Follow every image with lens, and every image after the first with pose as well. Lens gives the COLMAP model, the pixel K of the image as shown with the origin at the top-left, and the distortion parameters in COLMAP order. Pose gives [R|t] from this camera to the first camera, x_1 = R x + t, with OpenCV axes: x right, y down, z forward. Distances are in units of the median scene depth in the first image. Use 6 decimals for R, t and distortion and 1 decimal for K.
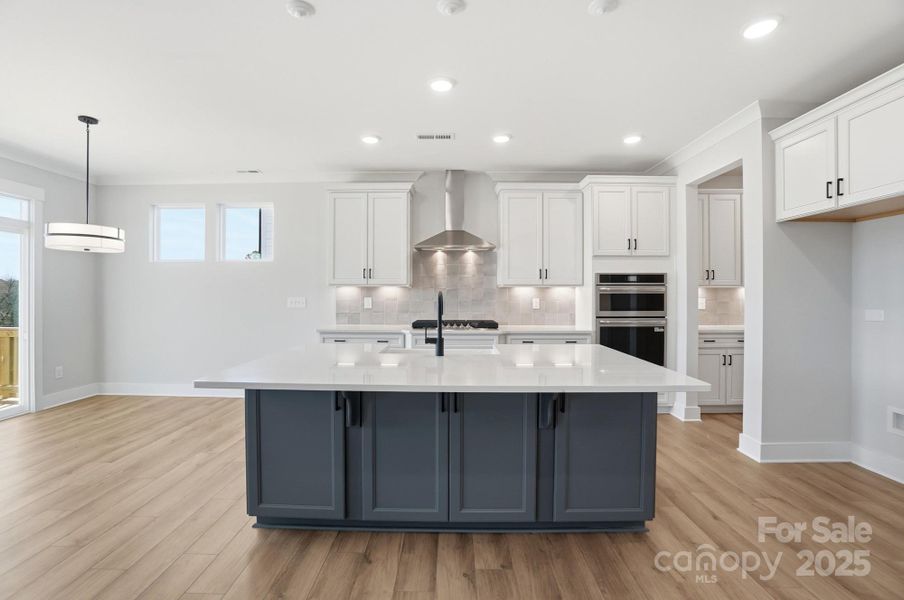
lens RADIAL K [[404.2, 0, 446.7], [0, 404.2, 296.8], [0, 0, 1]] dist [-0.053208, 0.014532]
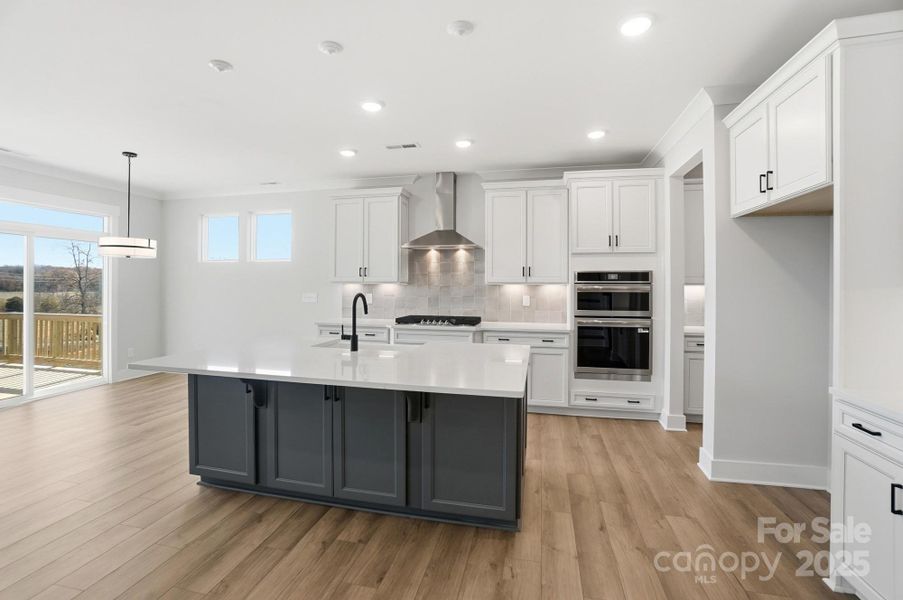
lens RADIAL K [[407.3, 0, 446.9], [0, 407.3, 283.8], [0, 0, 1]] dist [-0.042489, 0.000368]
pose [[0.977671, 0.001673, -0.210134, 0.278105], [-0.003419, 0.999963, -0.007942, -0.019253], [0.210113, 0.008483, 0.977640, -0.030538]]
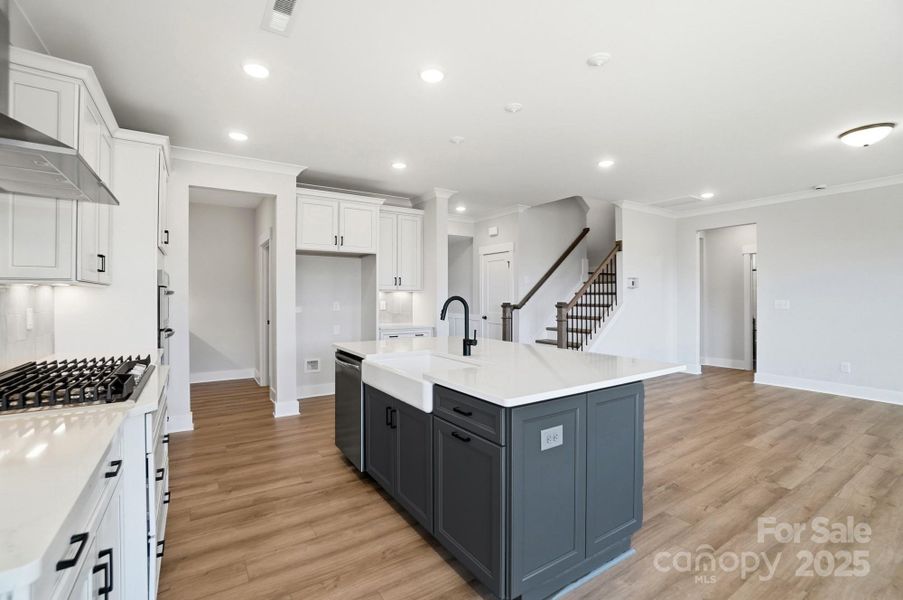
lens RADIAL K [[403.7, 0, 446.2], [0, 403.7, 296.8], [0, 0, 1]] dist [-0.053208, 0.014532]
pose [[-0.556835, -0.001372, 0.830622, -0.525577], [0.005710, 0.999969, 0.005480, -0.010655], [-0.830604, 0.007795, -0.556810, 0.975930]]
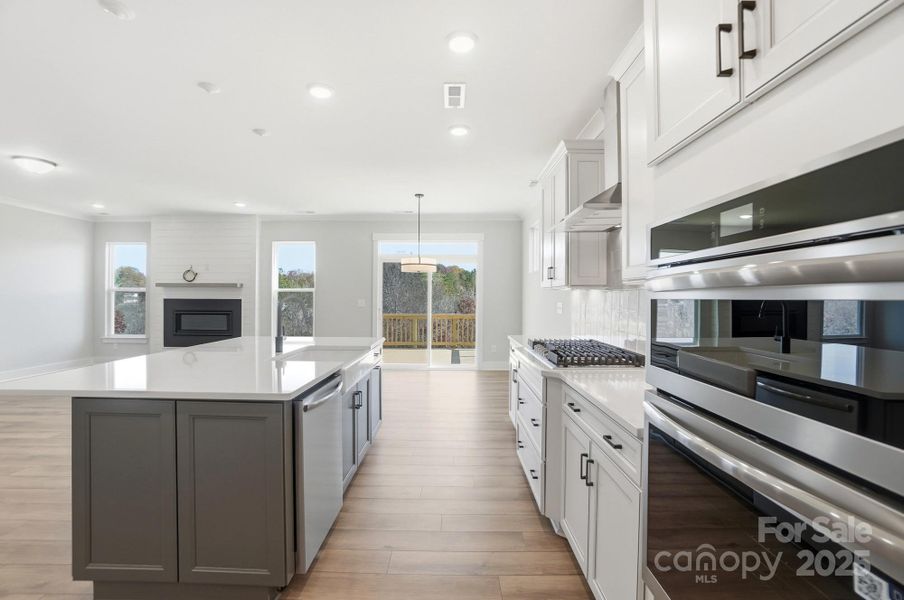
lens RADIAL K [[404.2, 0, 446.7], [0, 404.2, 296.8], [0, 0, 1]] dist [-0.053208, 0.014532]
pose [[0.001746, -0.001399, -0.999997, 0.654567], [-0.009344, 0.999955, -0.001415, -0.005735], [0.999955, 0.009347, 0.001733, 0.863648]]
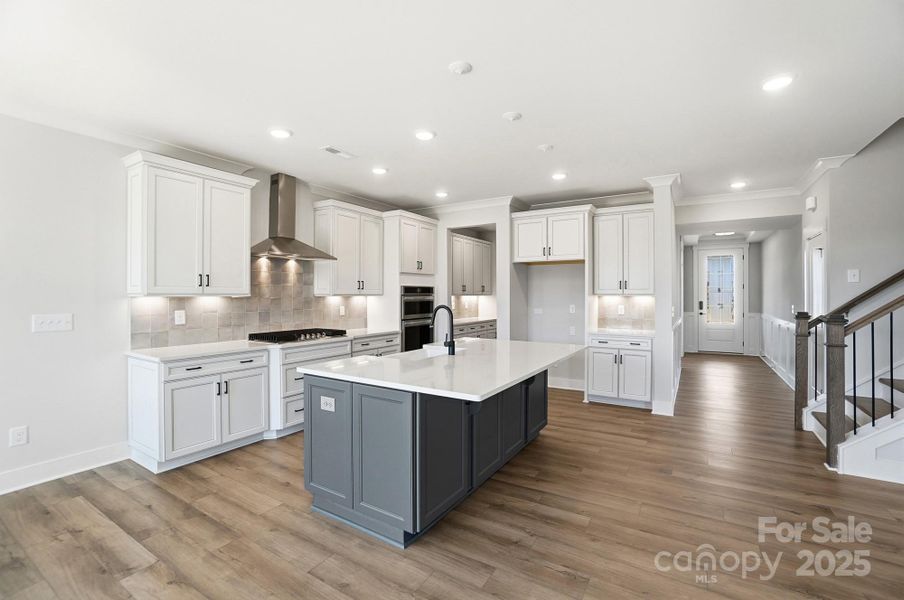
lens RADIAL K [[404.2, 0, 446.7], [0, 404.2, 296.8], [0, 0, 1]] dist [-0.053208, 0.014532]
pose [[0.519985, -0.004962, 0.854161, -0.667970], [0.006725, 0.999976, 0.001715, -0.025341], [-0.854149, 0.004853, 0.520006, 0.200829]]
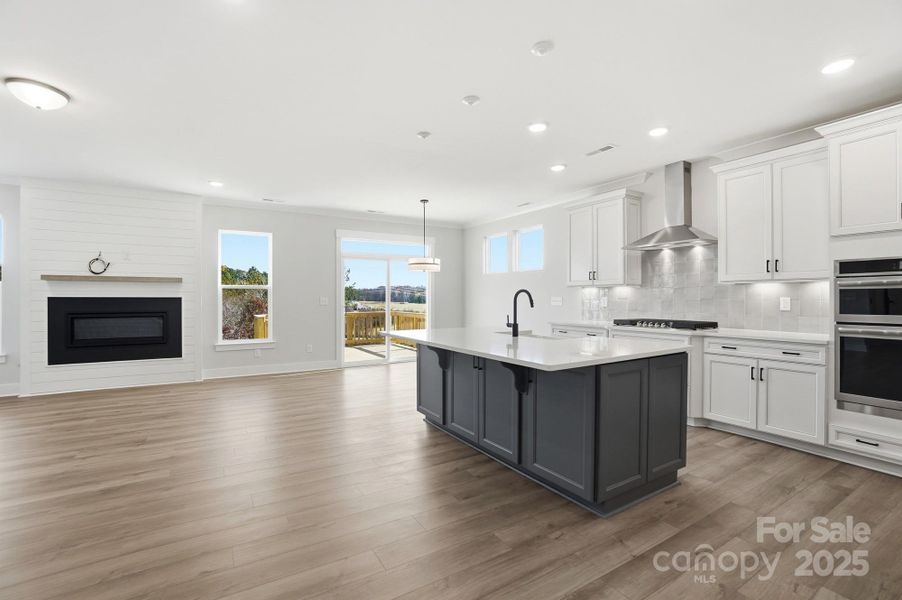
lens RADIAL K [[403.3, 0, 445.7], [0, 403.3, 296.8], [0, 0, 1]] dist [-0.053208, 0.014532]
pose [[0.527696, -0.003325, -0.849427, 0.595280], [-0.004686, 0.999966, -0.006825, 0.013189], [0.849420, 0.007581, 0.527663, 0.051861]]
